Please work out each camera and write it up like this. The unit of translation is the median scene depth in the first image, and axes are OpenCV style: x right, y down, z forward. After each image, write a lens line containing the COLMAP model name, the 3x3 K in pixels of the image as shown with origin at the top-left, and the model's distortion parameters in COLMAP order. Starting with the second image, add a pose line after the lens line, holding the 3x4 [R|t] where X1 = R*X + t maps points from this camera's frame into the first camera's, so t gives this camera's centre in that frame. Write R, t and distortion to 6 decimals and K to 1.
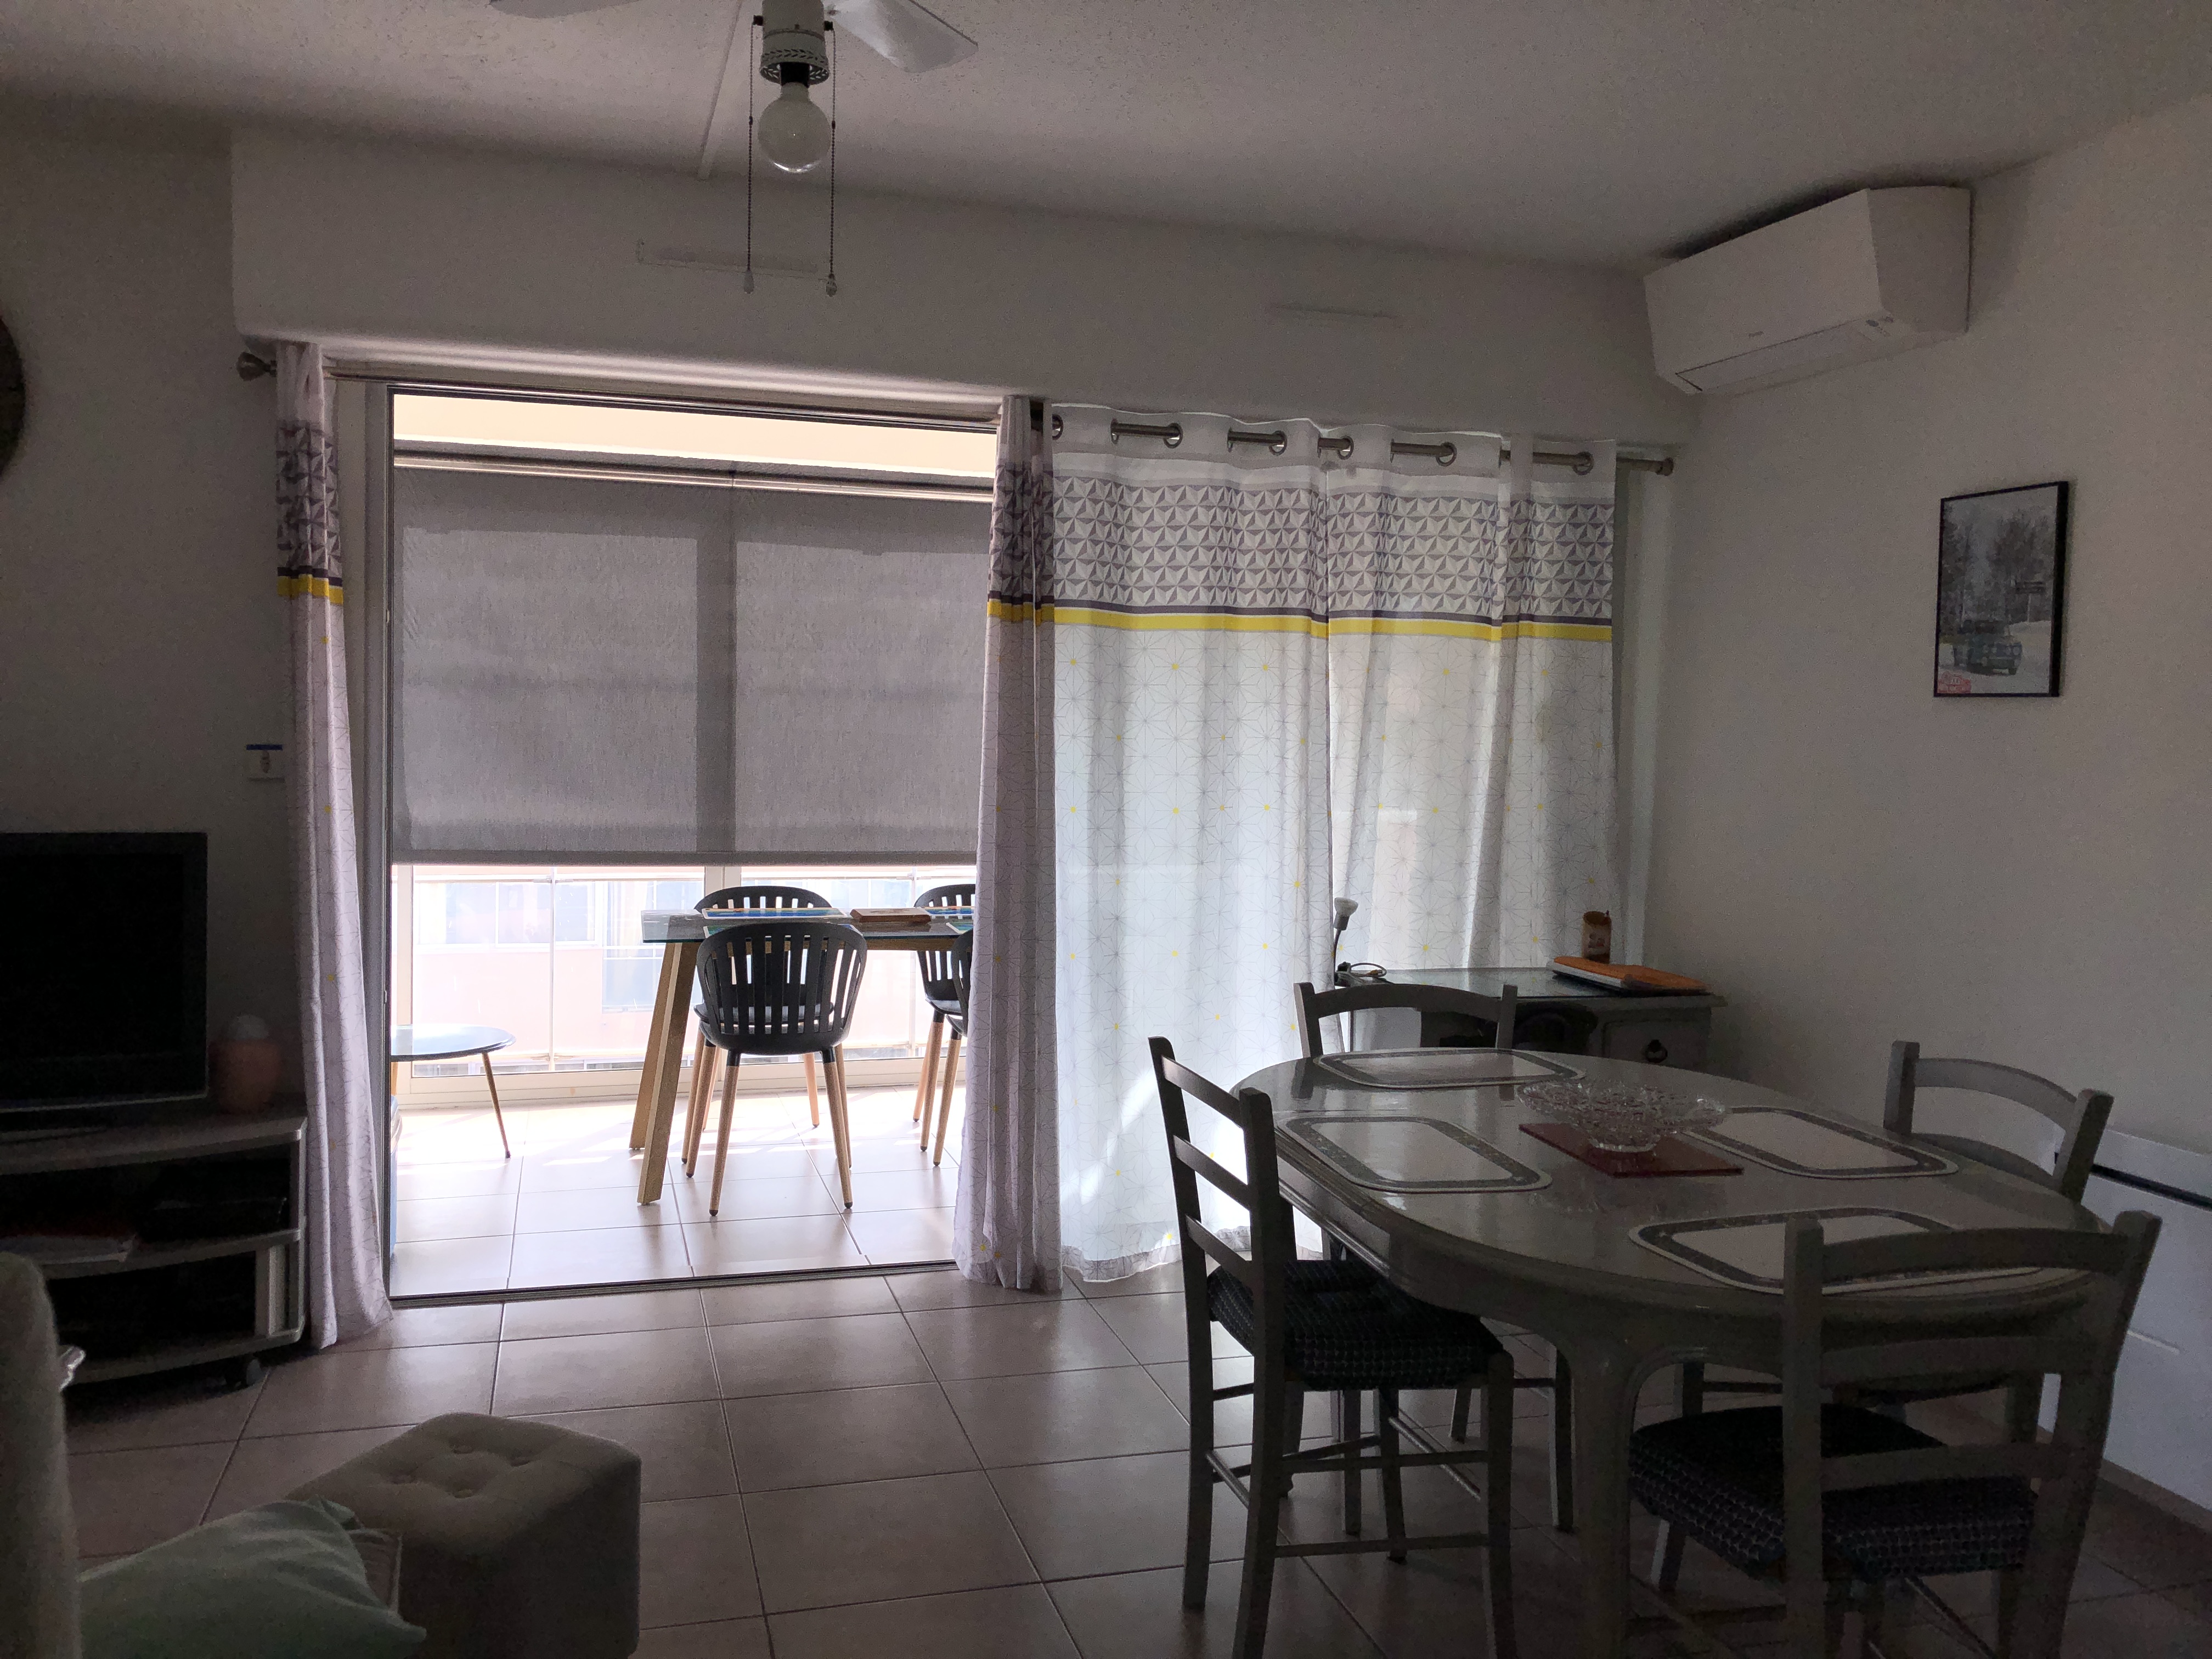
lens RADIAL K [[1816.8, 0, 1104.0], [0, 1816.8, 820.8], [0, 0, 1]] dist [0.038350, -0.054735]
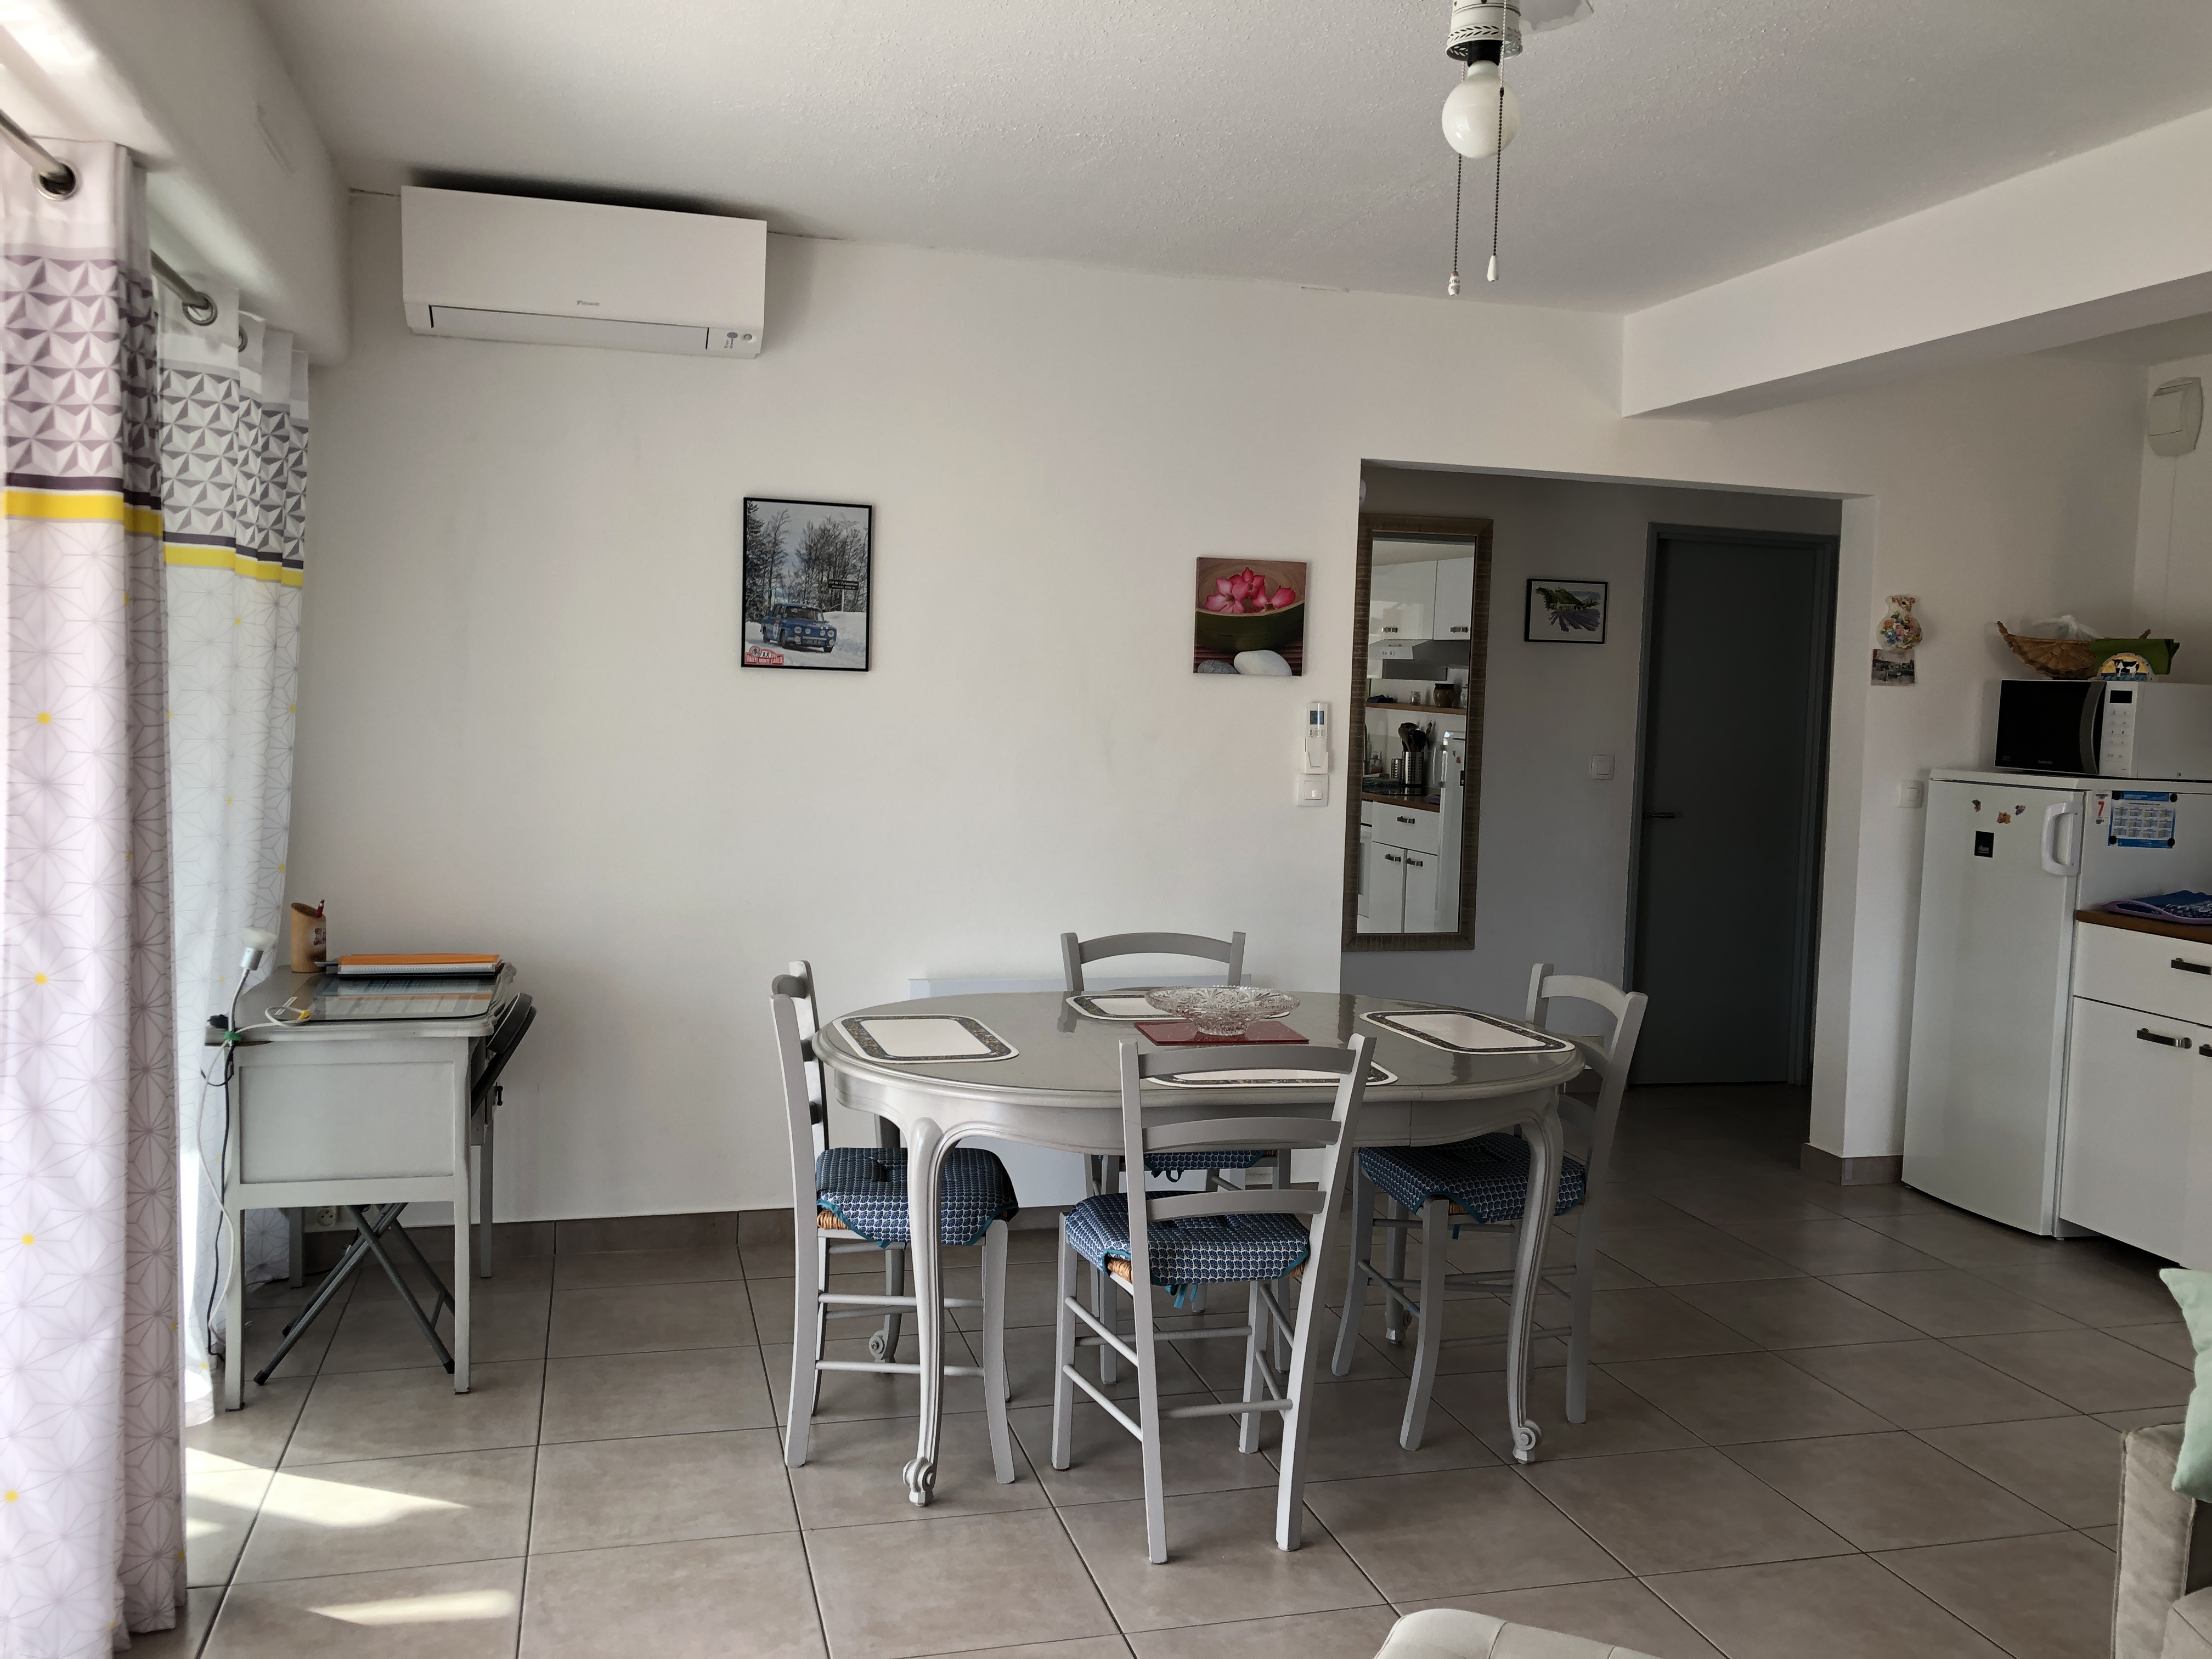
lens RADIAL K [[1816.8, 0, 1104.5], [0, 1816.8, 833.2], [0, 0, 1]] dist [0.038350, -0.054735]
pose [[0.019050, -0.088678, 0.995878, -0.734638], [0.026972, 0.995742, 0.088150, -0.060192], [-0.999455, 0.025182, 0.021361, 0.769553]]
